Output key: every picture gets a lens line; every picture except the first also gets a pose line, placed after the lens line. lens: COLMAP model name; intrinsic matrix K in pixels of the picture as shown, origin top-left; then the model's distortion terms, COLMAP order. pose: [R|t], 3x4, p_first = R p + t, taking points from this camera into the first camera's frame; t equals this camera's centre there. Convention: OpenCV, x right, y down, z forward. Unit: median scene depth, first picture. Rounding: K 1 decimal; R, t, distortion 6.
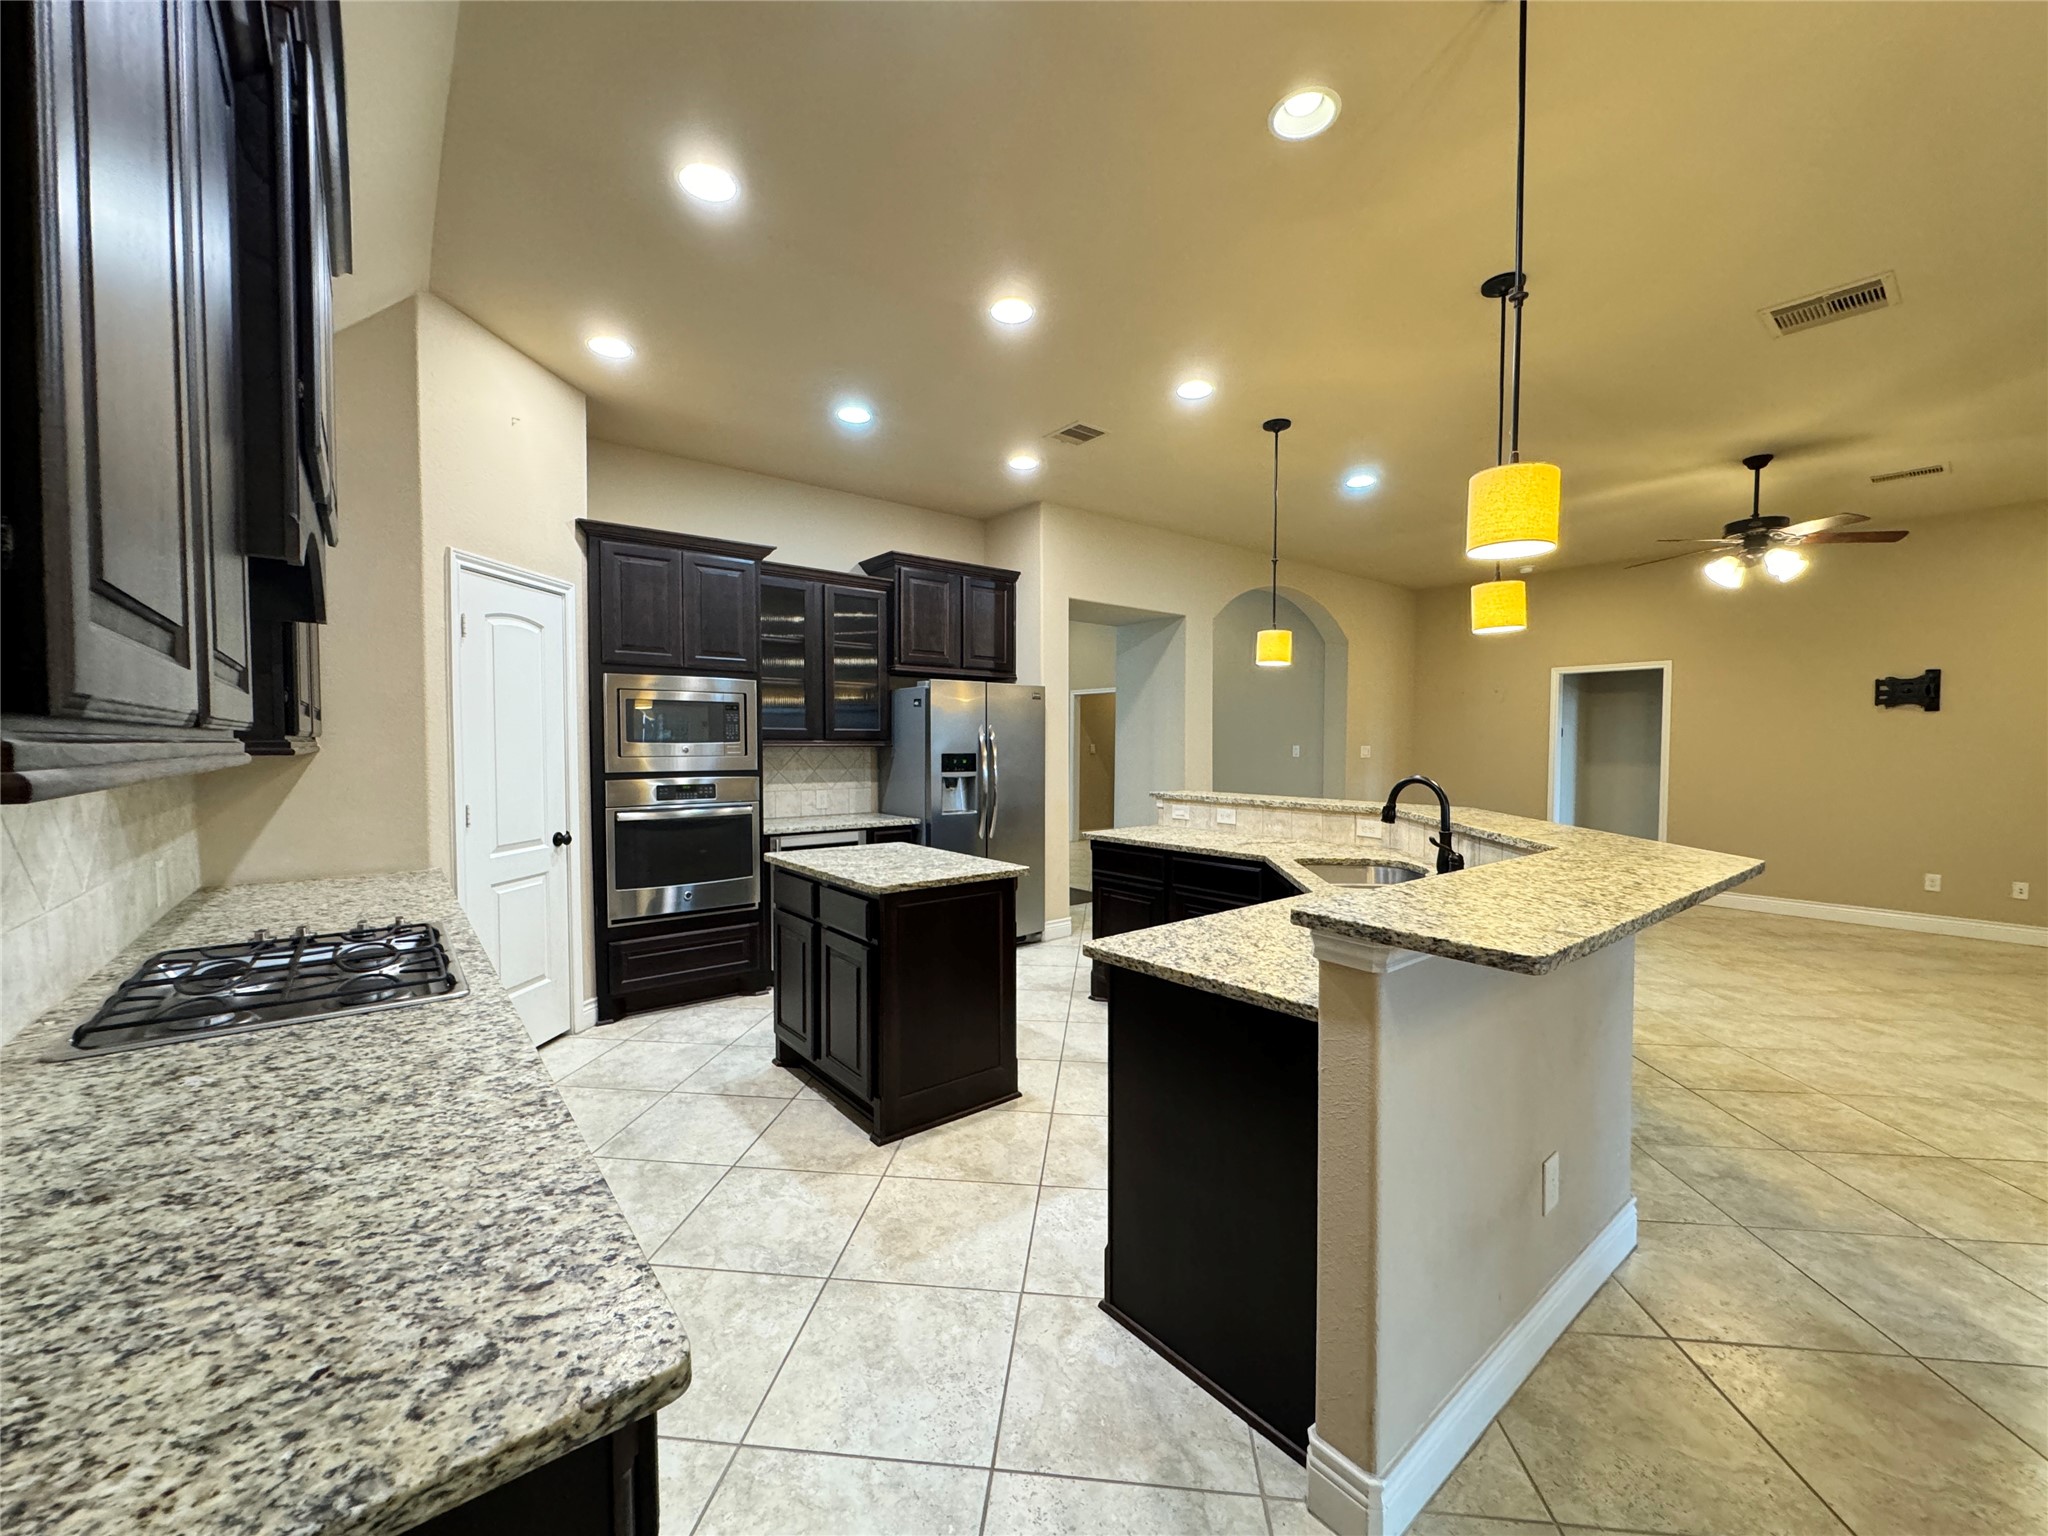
lens RADIAL K [[819.3, 0, 1026.6], [0, 819.3, 746.1], [0, 0, 1]] dist [-0.001249, 0.000339]
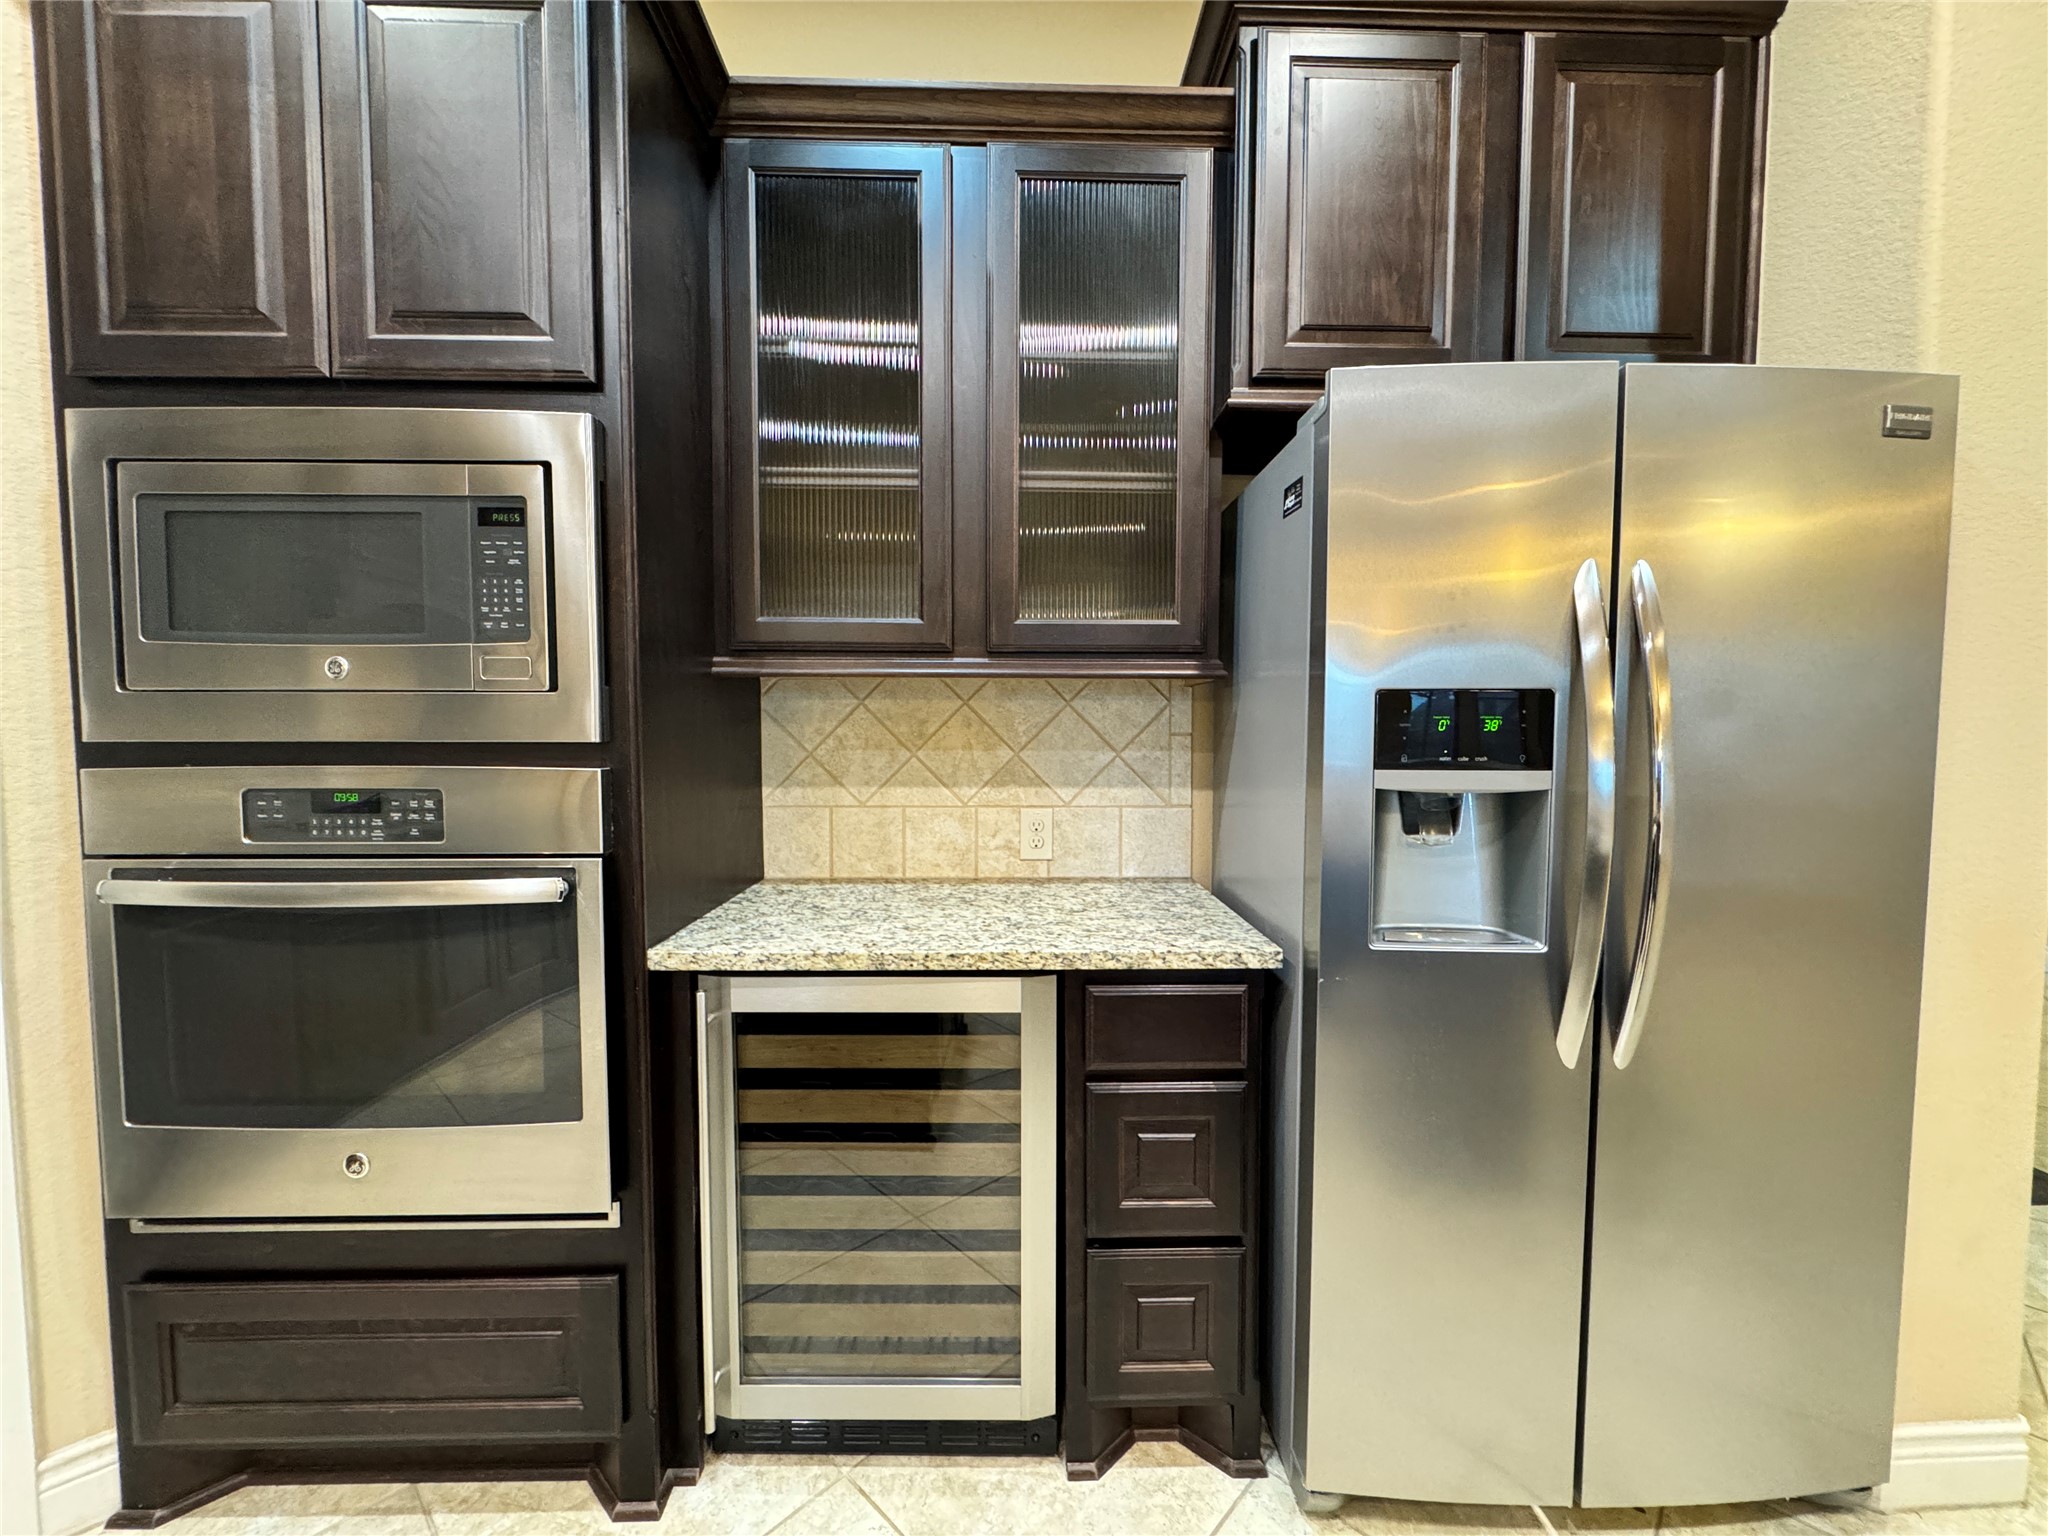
lens RADIAL K [[819.3, 0, 1034.4], [0, 819.3, 779.1], [0, 0, 1]] dist [-0.001249, 0.000339]
pose [[0.791720, 0.038624, -0.609661, -0.037201], [-0.002511, 0.998197, 0.059978, 0.020348], [0.610878, -0.045955, 0.790390, 0.737027]]
